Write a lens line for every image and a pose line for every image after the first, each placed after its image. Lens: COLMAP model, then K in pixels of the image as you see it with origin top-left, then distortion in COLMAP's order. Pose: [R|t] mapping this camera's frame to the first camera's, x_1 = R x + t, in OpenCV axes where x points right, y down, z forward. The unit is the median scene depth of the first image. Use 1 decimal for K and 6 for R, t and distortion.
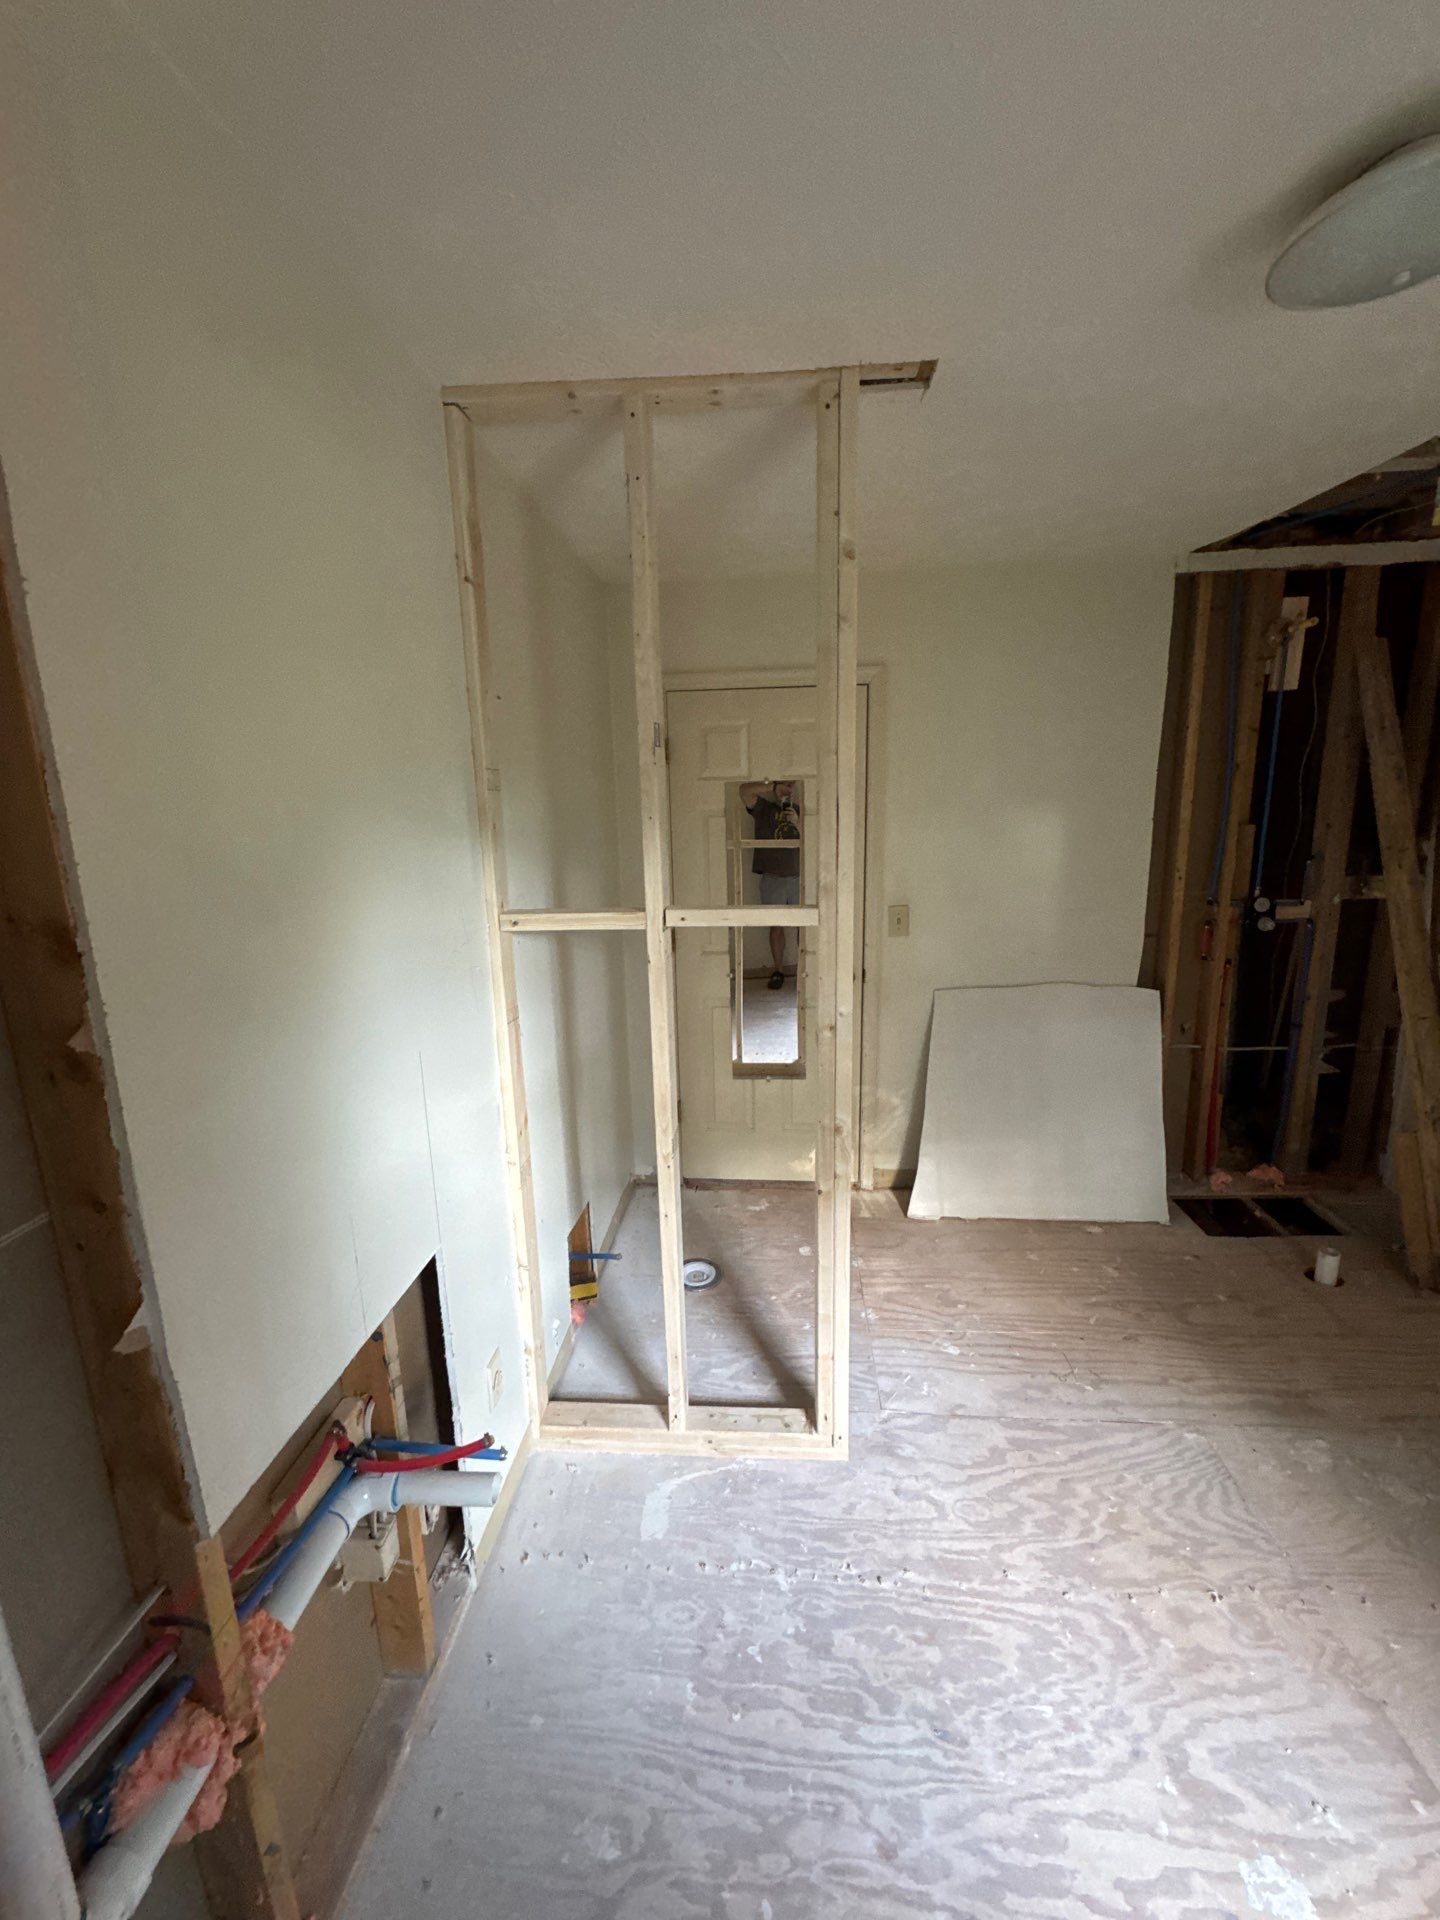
lens RADIAL K [[763.9, 0, 732.4], [0, 763.9, 958.0], [0, 0, 1]] dist [-0.000870, -0.000018]
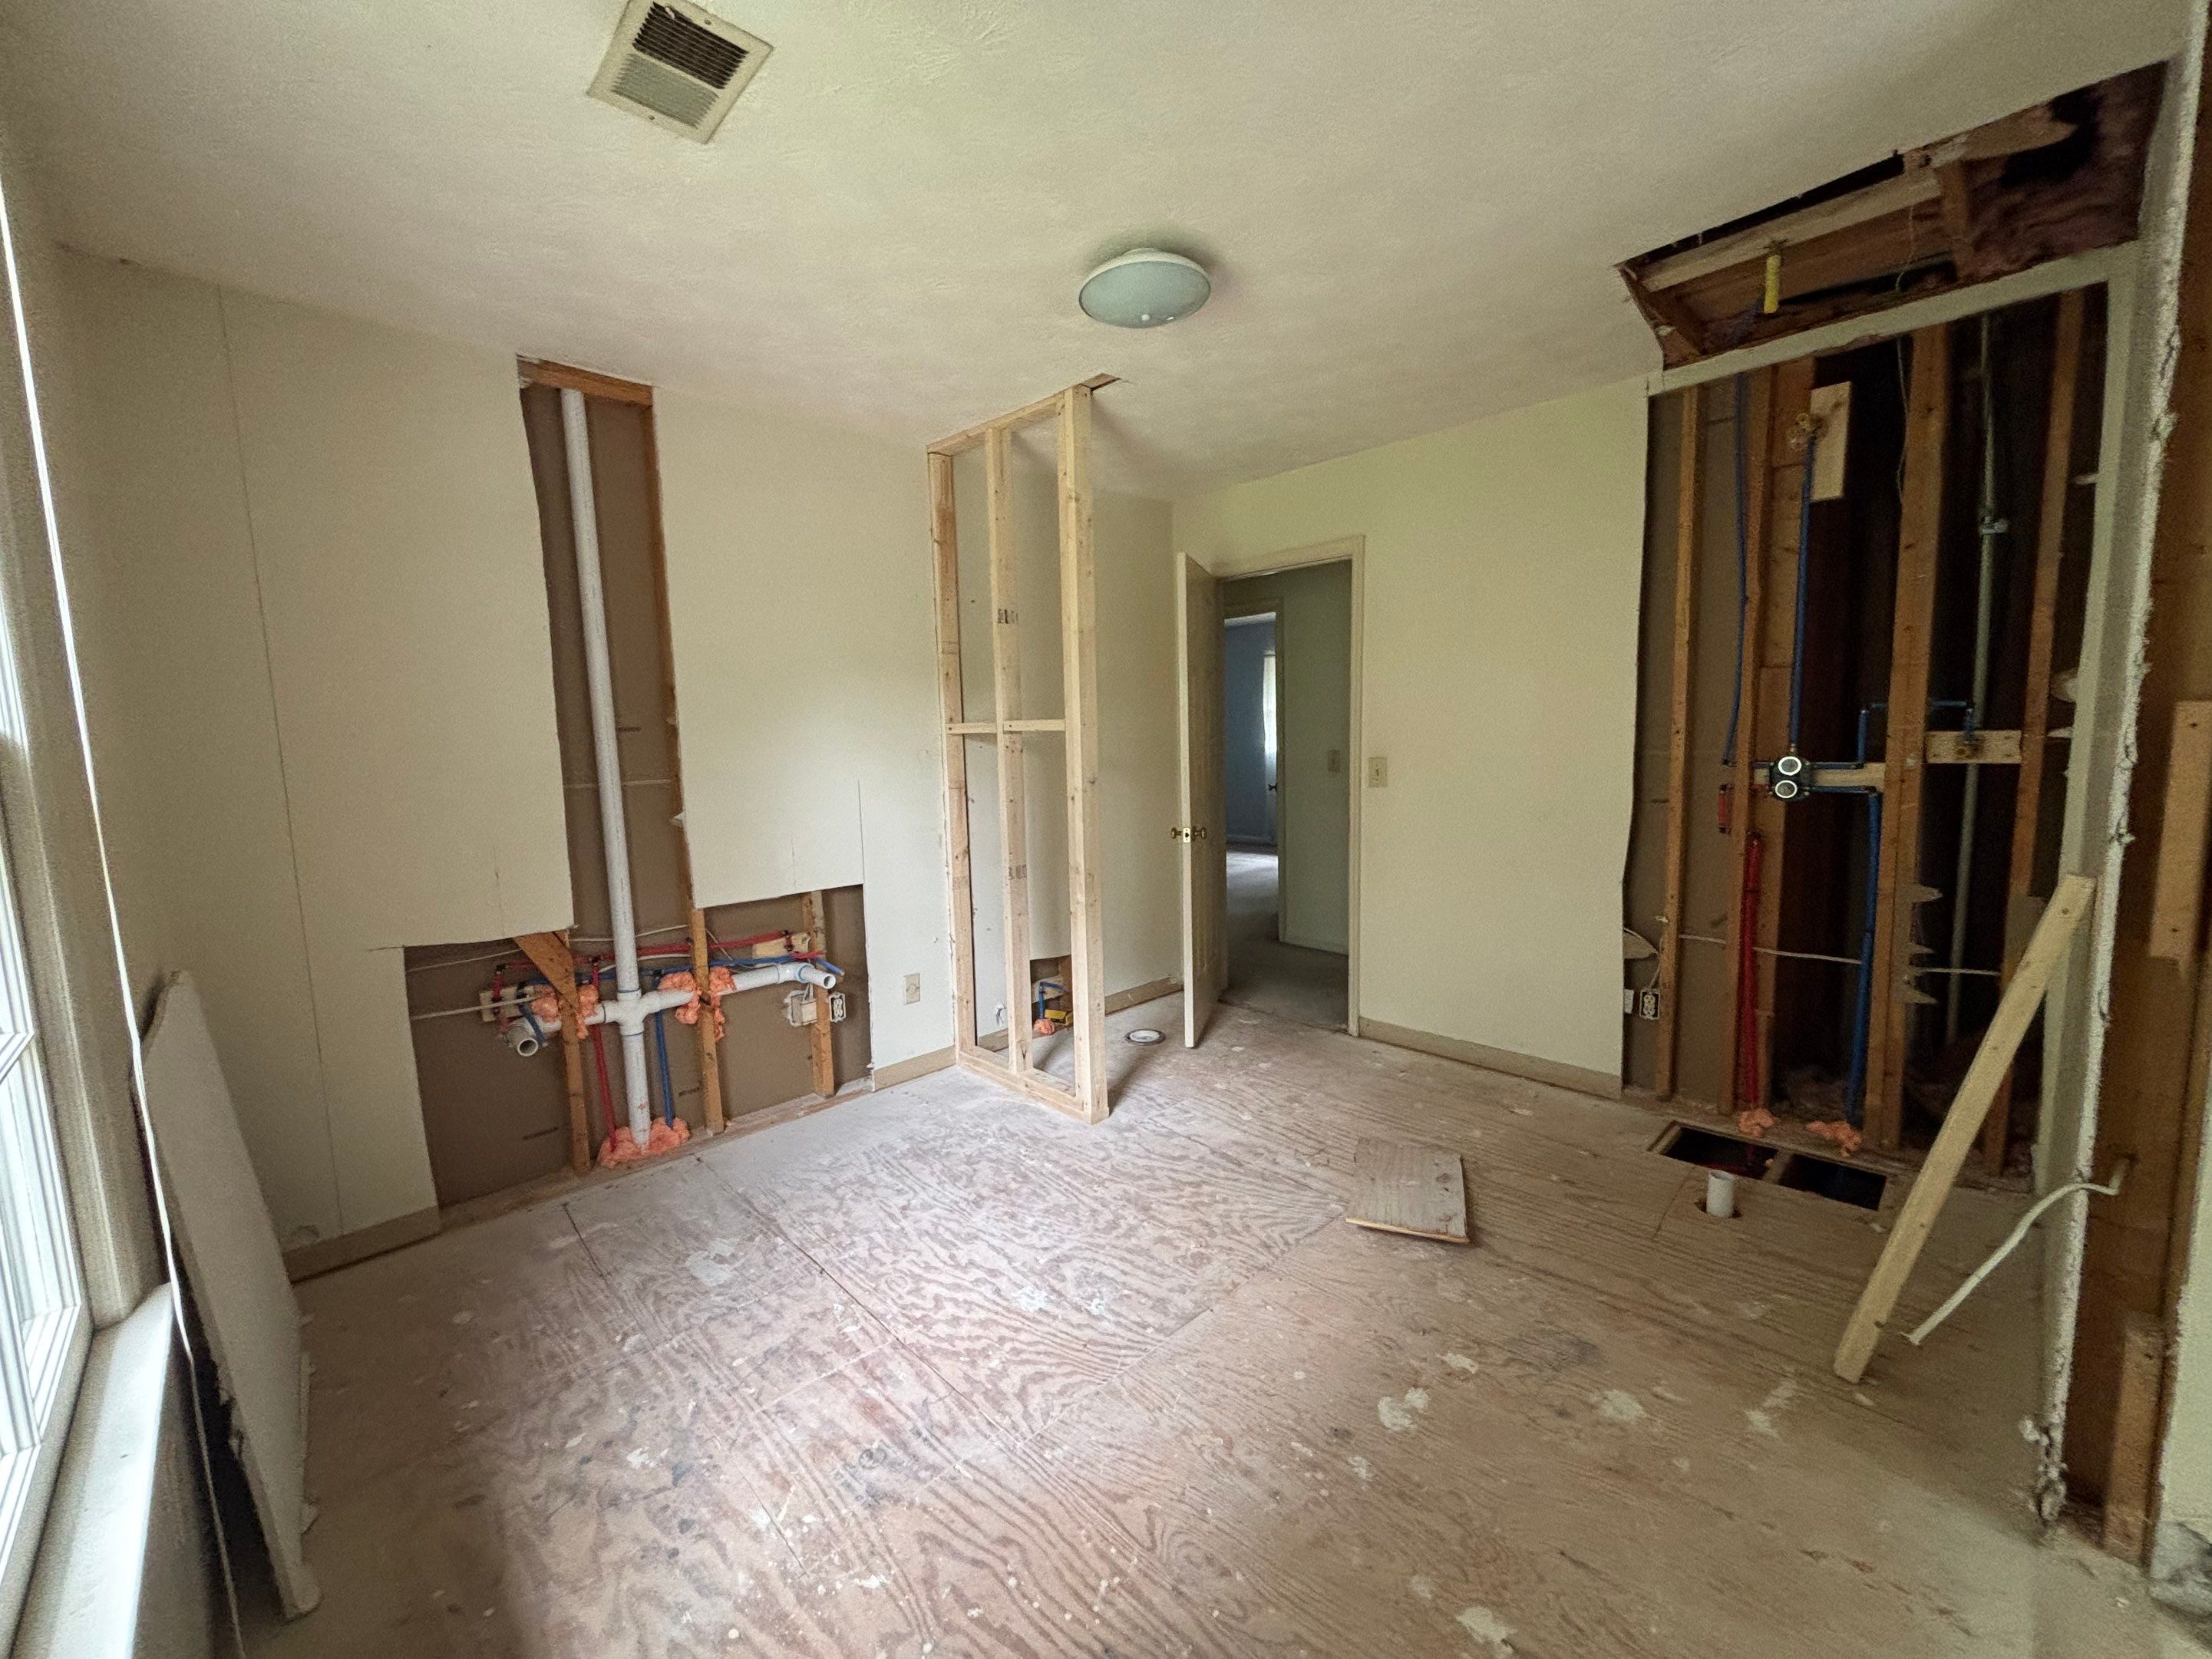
lens RADIAL K [[880.0, 0, 1110.3], [0, 880.0, 828.7], [0, 0, 1]] dist [-0.000870, -0.000018]
pose [[0.754546, 0.082979, -0.650980, 0.836957], [-0.124024, 0.992129, -0.017290, 0.109308], [0.644421, 0.093783, 0.758898, -0.164907]]
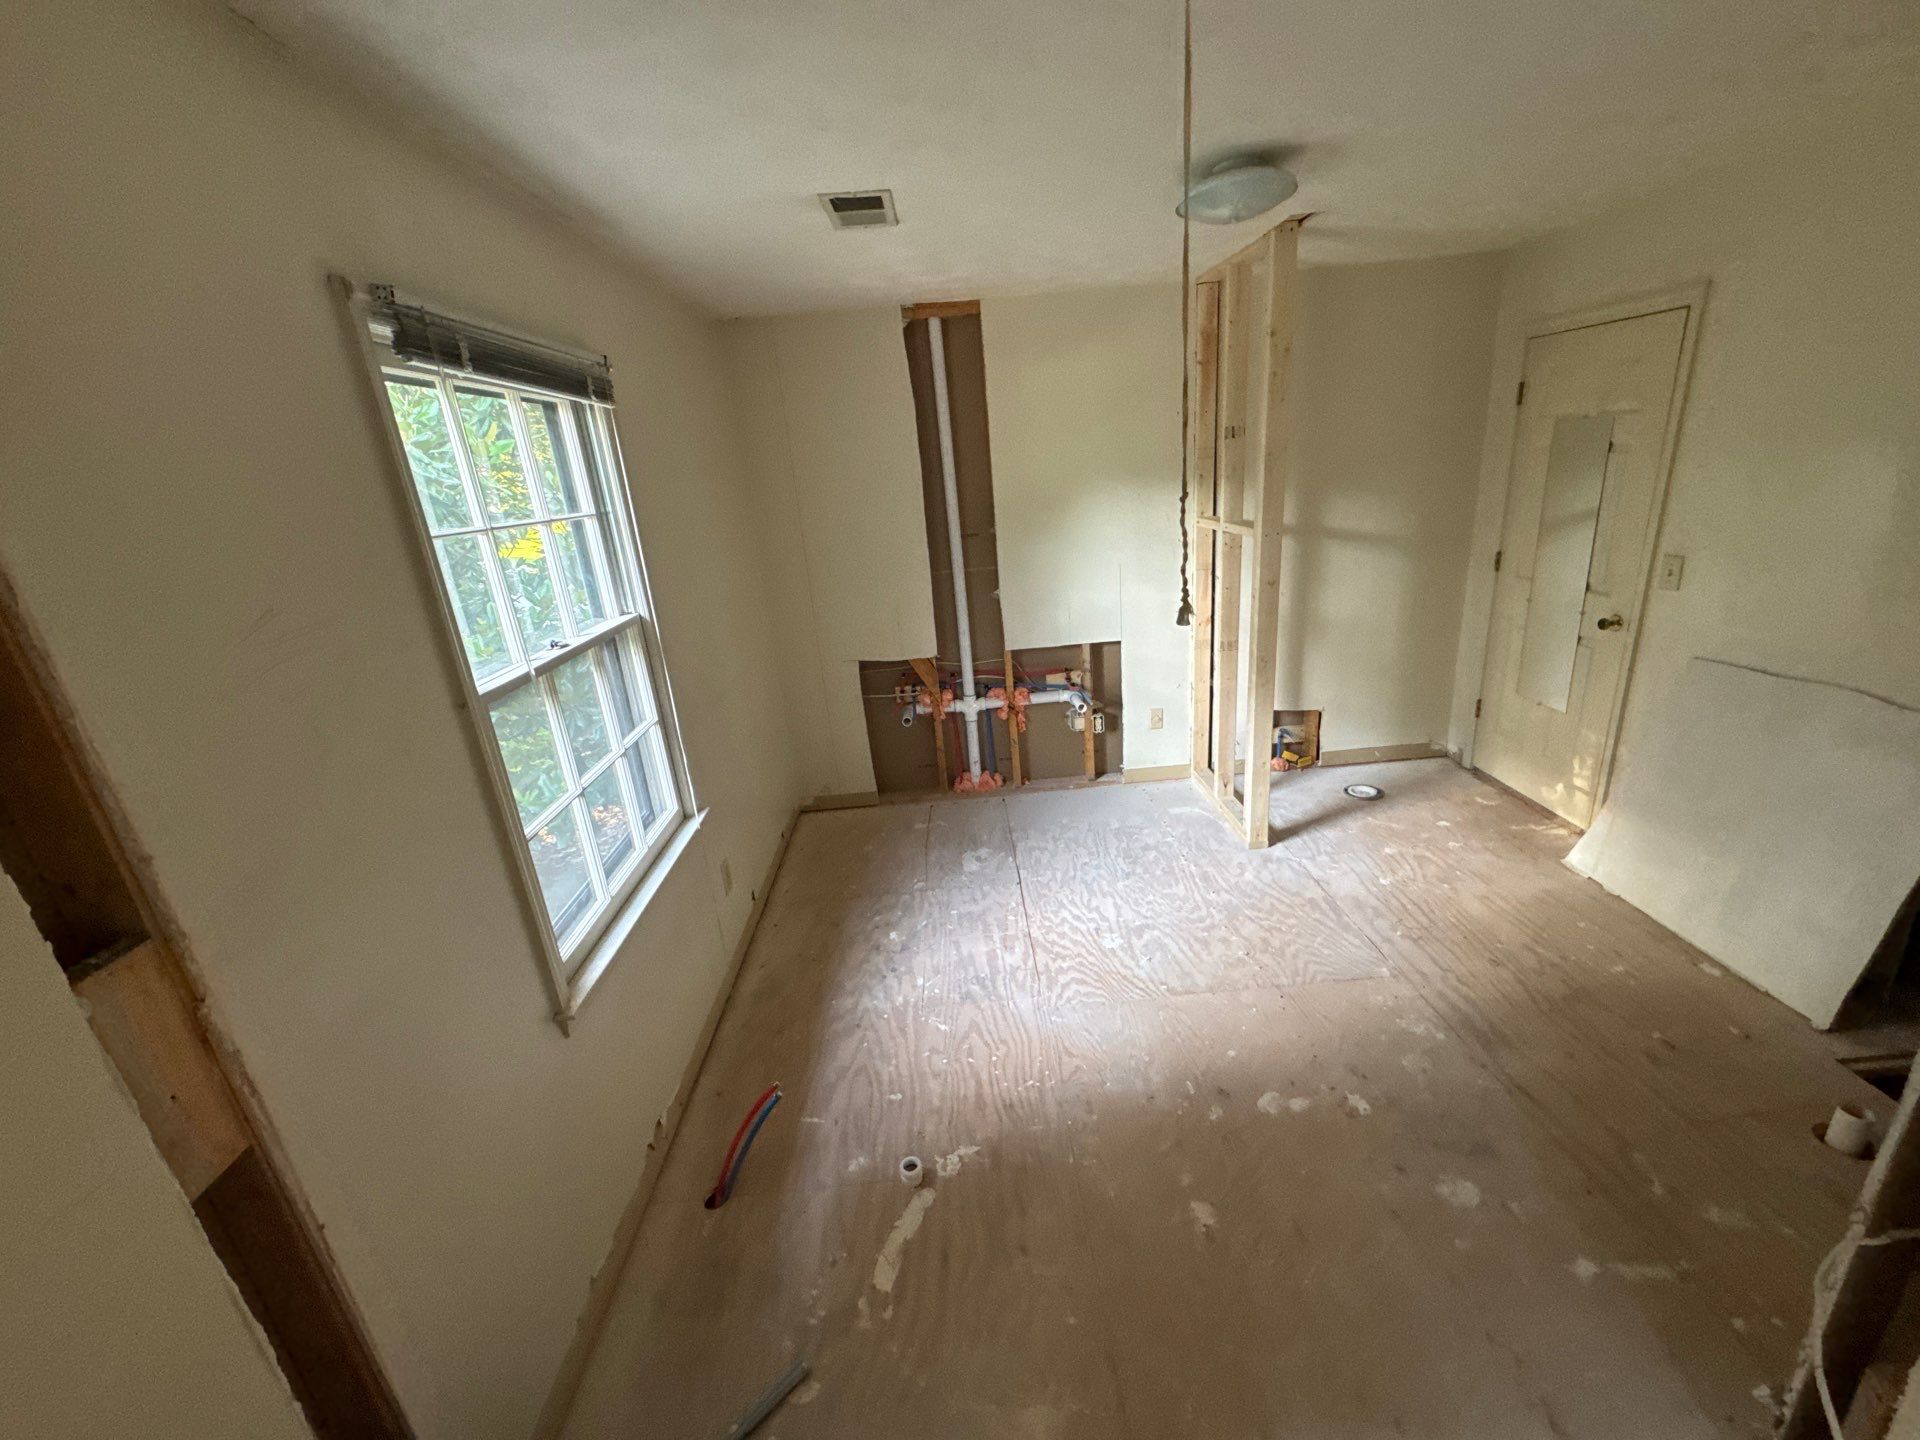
lens RADIAL K [[763.9, 0, 986.6], [0, 763.9, 712.5], [0, 0, 1]] dist [-0.000870, -0.000018]
pose [[0.139123, 0.323810, -0.935837, 1.171078], [-0.122281, 0.943413, 0.308253, -0.083273], [0.982696, 0.071550, 0.170846, 0.051301]]
